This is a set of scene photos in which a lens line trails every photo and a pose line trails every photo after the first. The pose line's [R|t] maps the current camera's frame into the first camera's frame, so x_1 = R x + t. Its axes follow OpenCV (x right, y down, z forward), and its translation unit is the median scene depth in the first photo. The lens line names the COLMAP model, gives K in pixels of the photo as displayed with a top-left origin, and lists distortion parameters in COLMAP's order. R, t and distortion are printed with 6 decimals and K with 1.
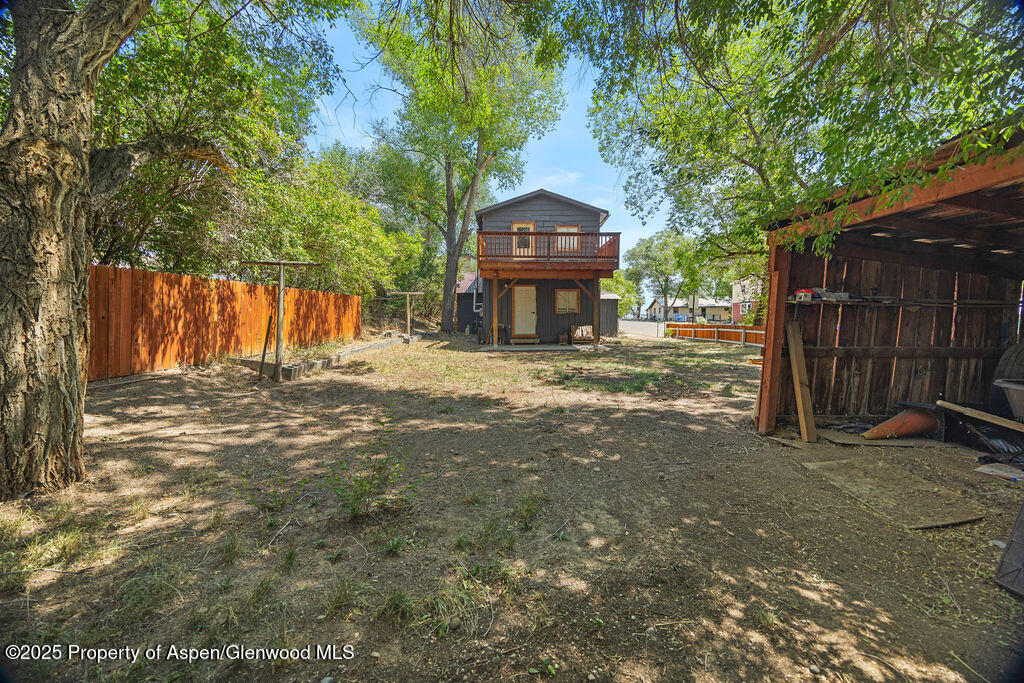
lens RADIAL K [[407.9, 0, 513.7], [0, 407.9, 341.7], [0, 0, 1]] dist [0.004076, -0.000335]
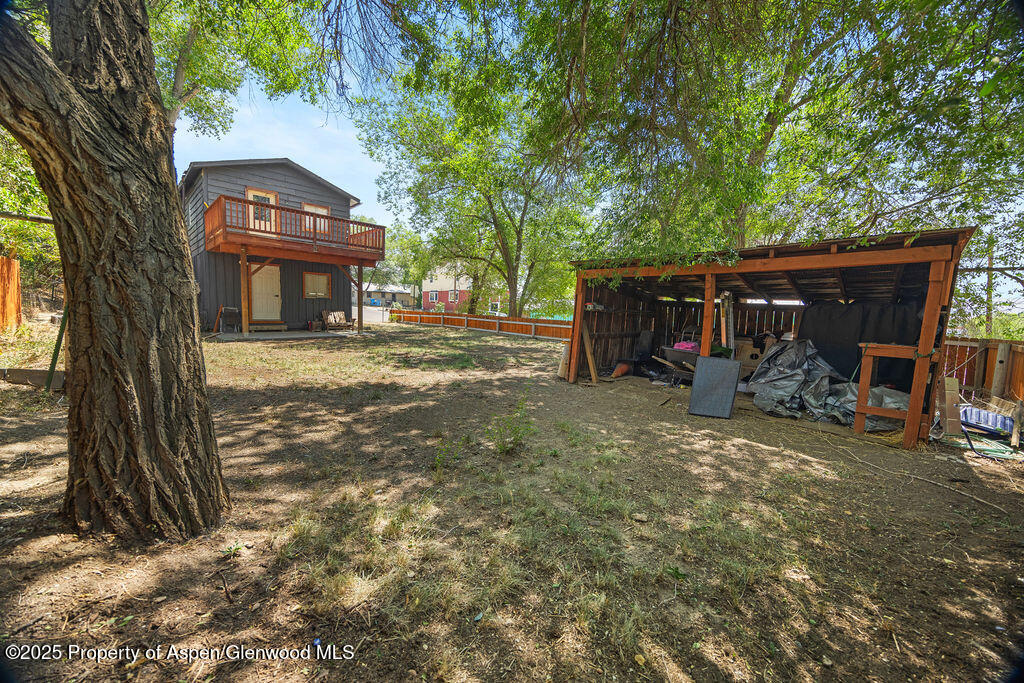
lens RADIAL K [[424.8, 0, 511.8], [0, 424.8, 360.8], [0, 0, 1]] dist [-0.012694, -0.000087]
pose [[0.675032, -0.070328, 0.734429, -0.750869], [0.002657, 0.995672, 0.092902, -0.035679], [-0.737783, -0.060760, 0.672298, -0.046612]]
